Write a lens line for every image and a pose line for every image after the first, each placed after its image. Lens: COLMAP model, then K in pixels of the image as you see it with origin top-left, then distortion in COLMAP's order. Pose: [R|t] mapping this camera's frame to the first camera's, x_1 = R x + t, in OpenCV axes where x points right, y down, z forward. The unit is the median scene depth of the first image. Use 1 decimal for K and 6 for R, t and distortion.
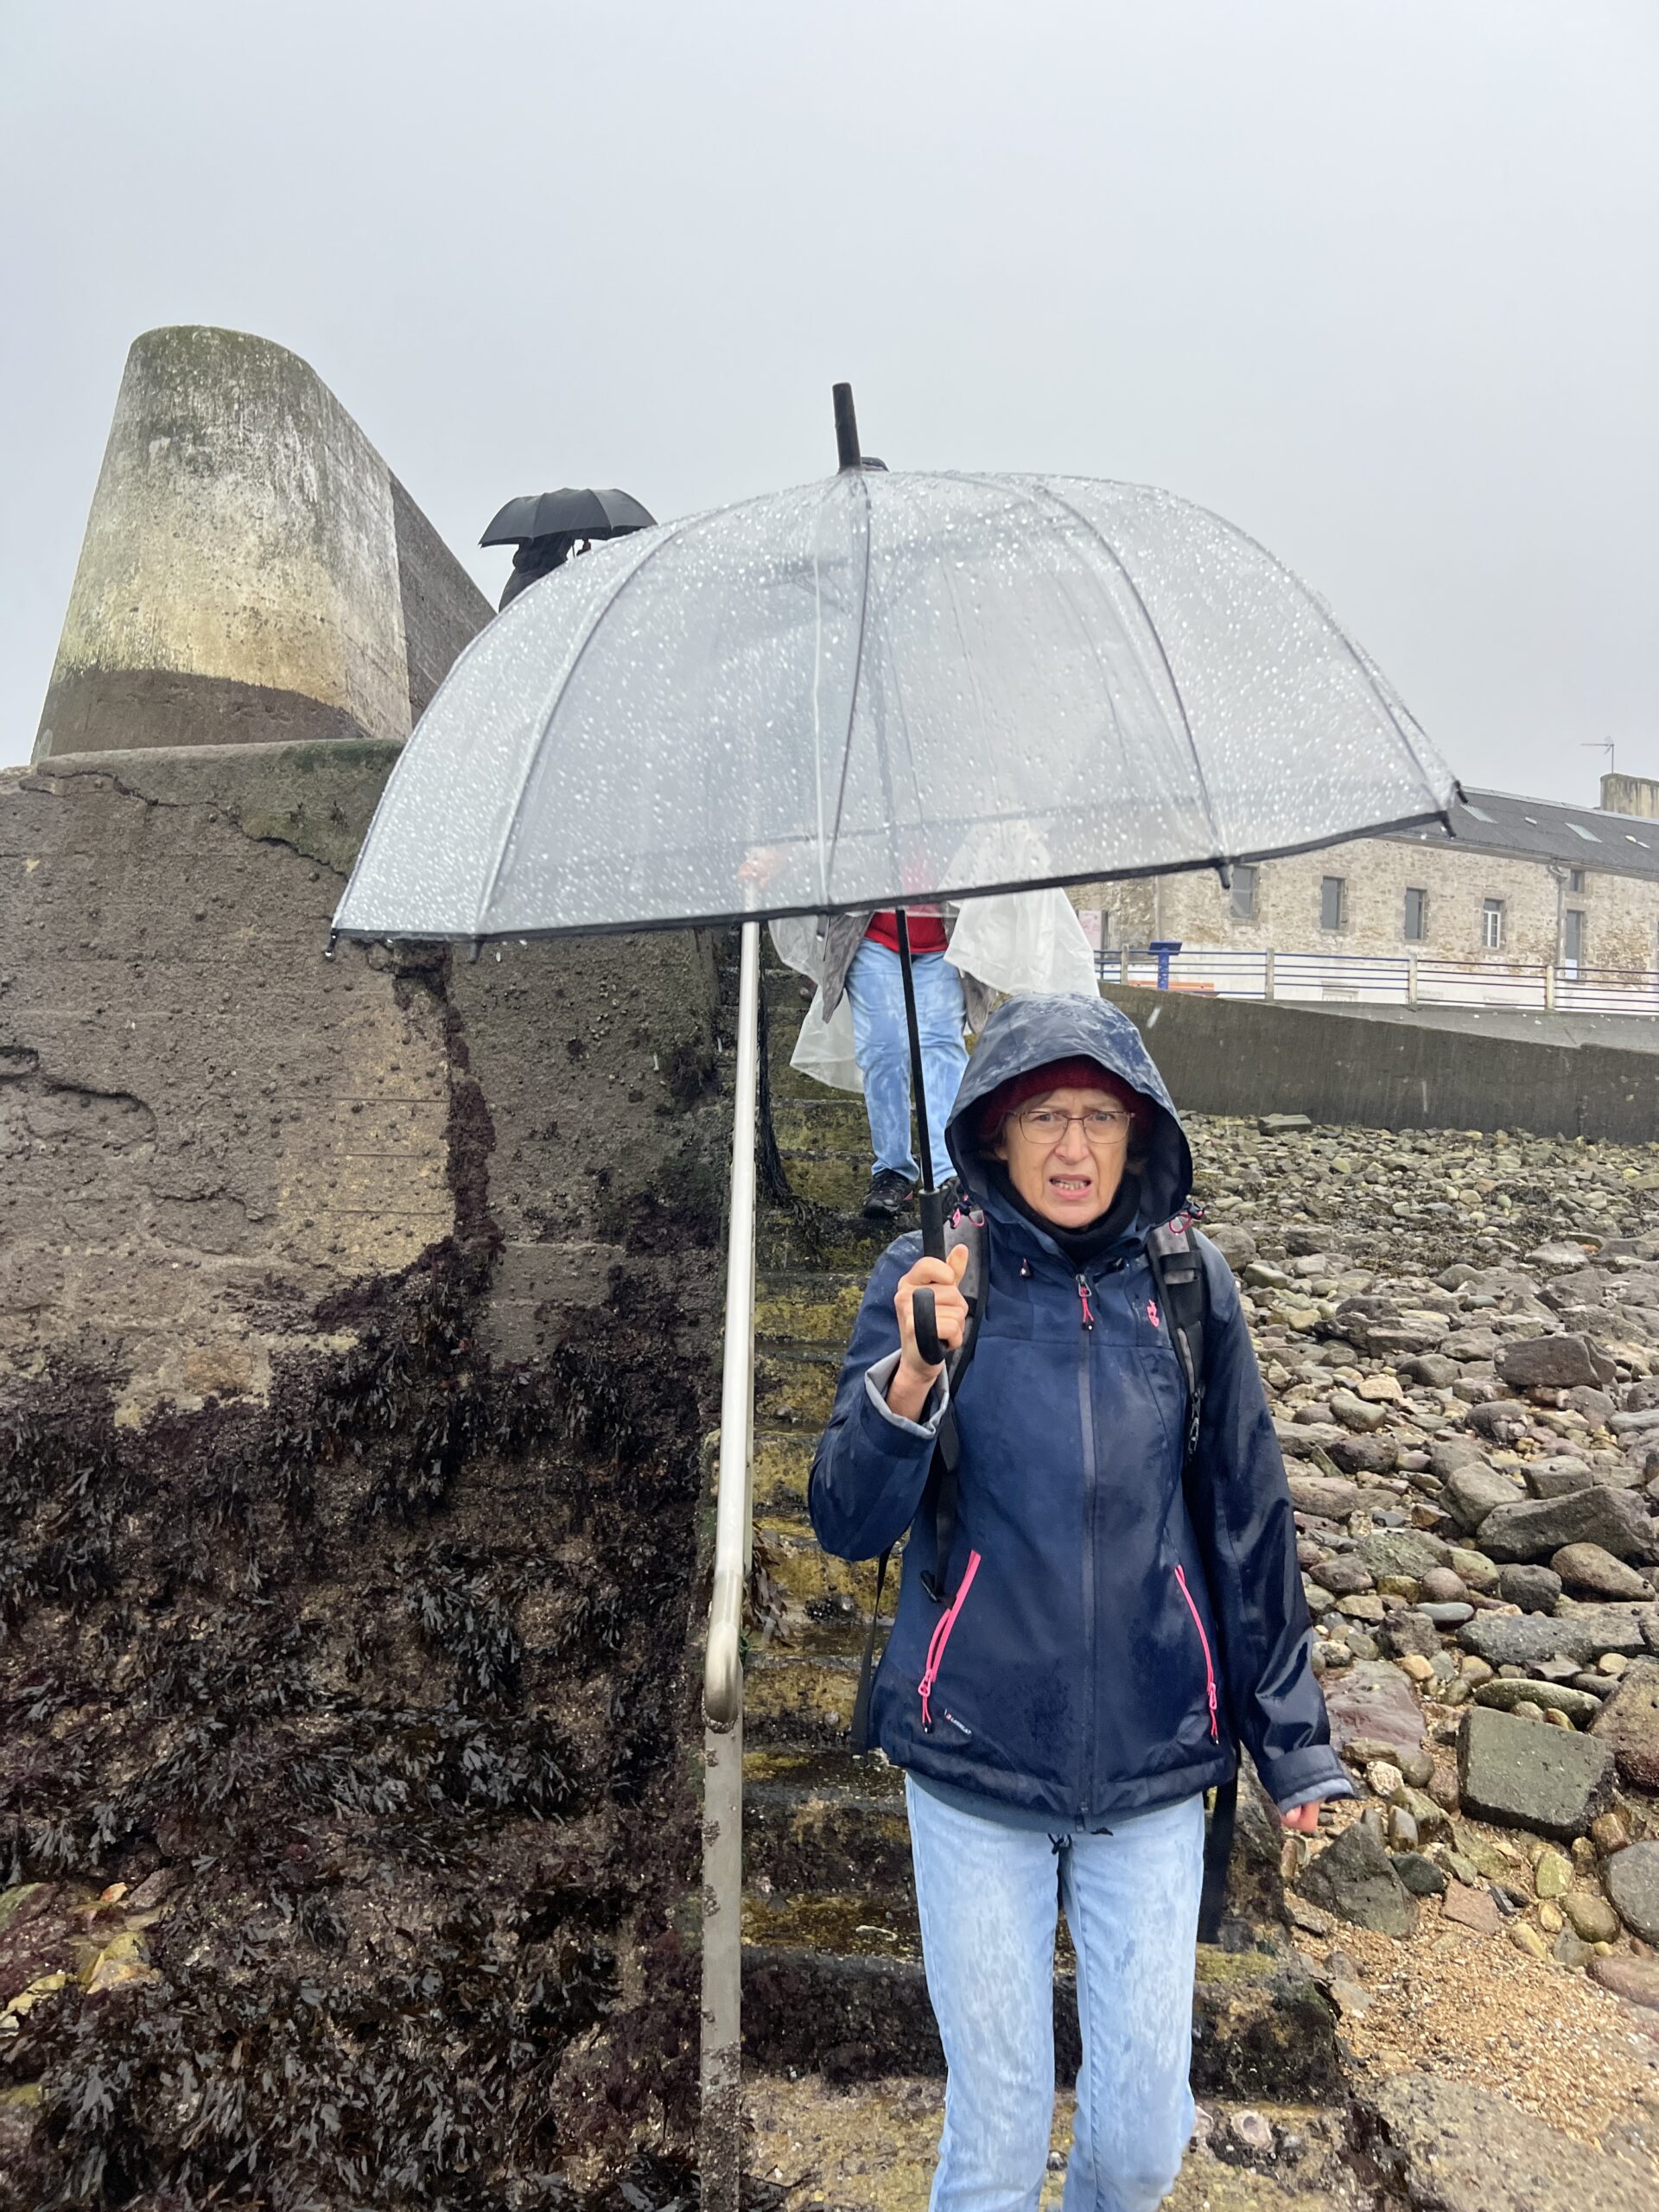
lens RADIAL K [[1663.9, 0, 830.3], [0, 1663.9, 1097.3], [0, 0, 1]] dist [0.035862, -0.007988]
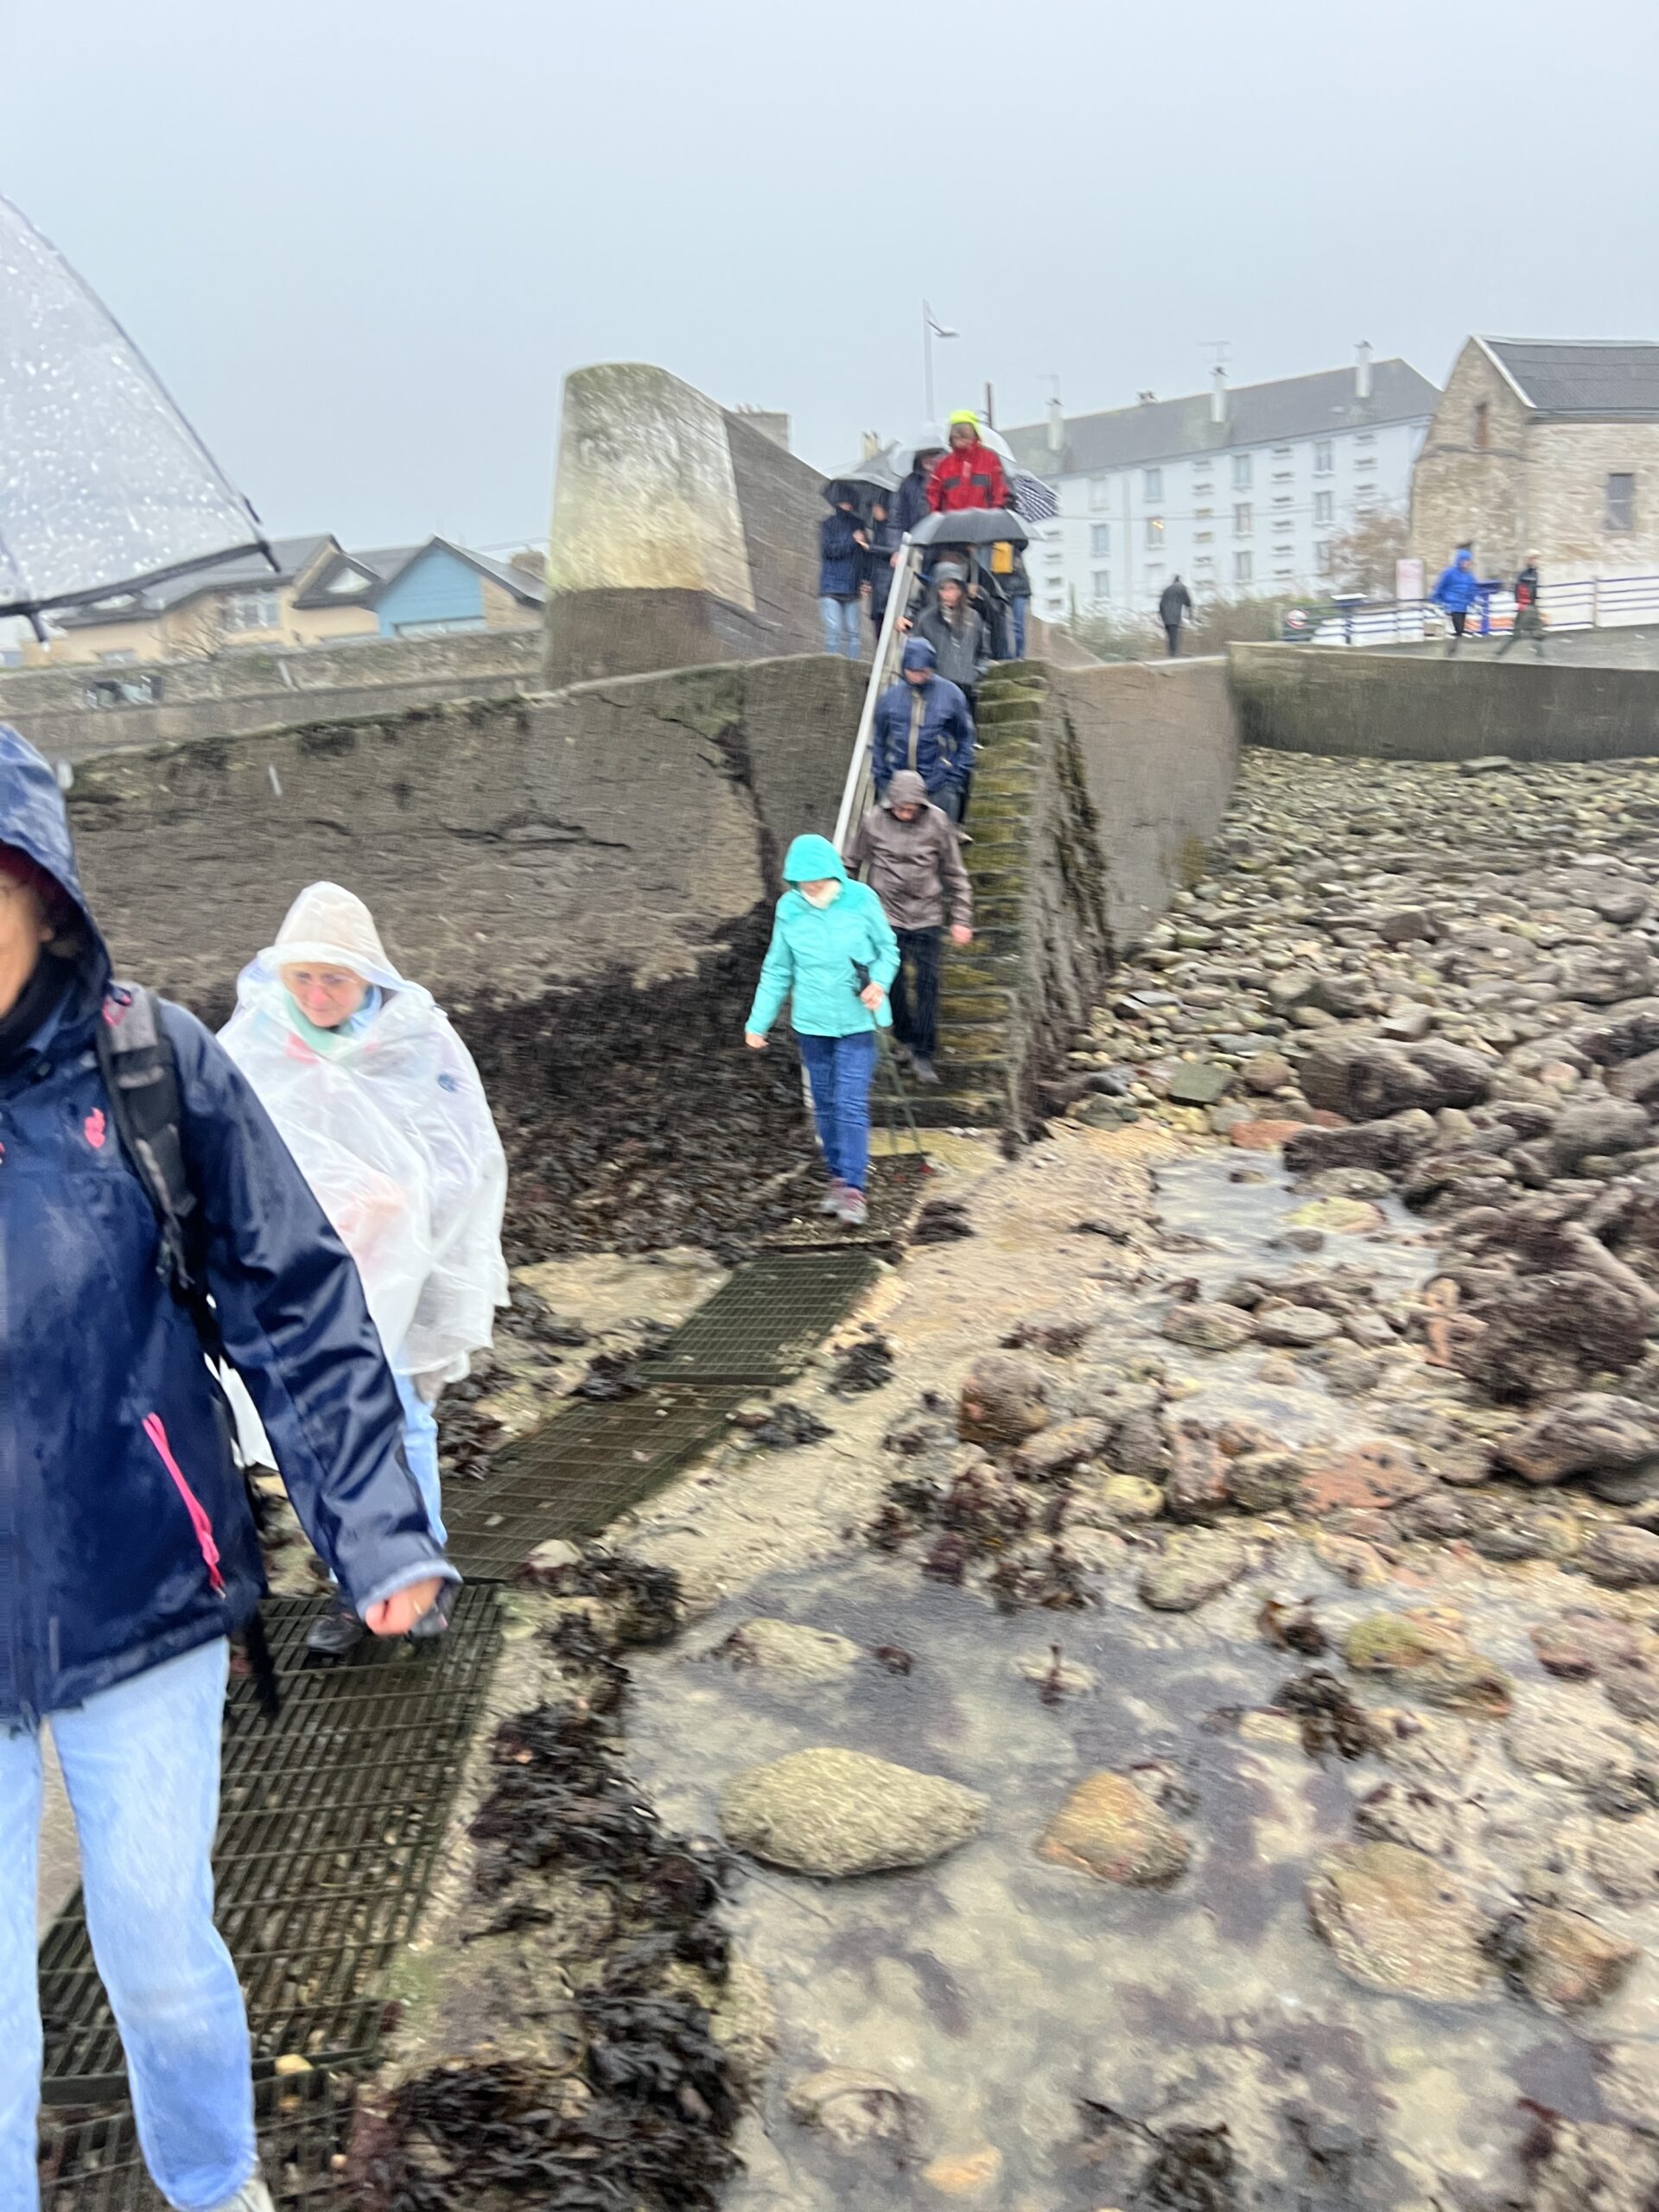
lens RADIAL K [[1663.9, 0, 833.4], [0, 1663.9, 1108.8], [0, 0, 1]] dist [0.035862, -0.007988]
pose [[0.965125, -0.037512, -0.259087, 0.422783], [0.089646, 0.977202, 0.192457, -0.060215], [0.245961, -0.208971, 0.946485, -1.131799]]
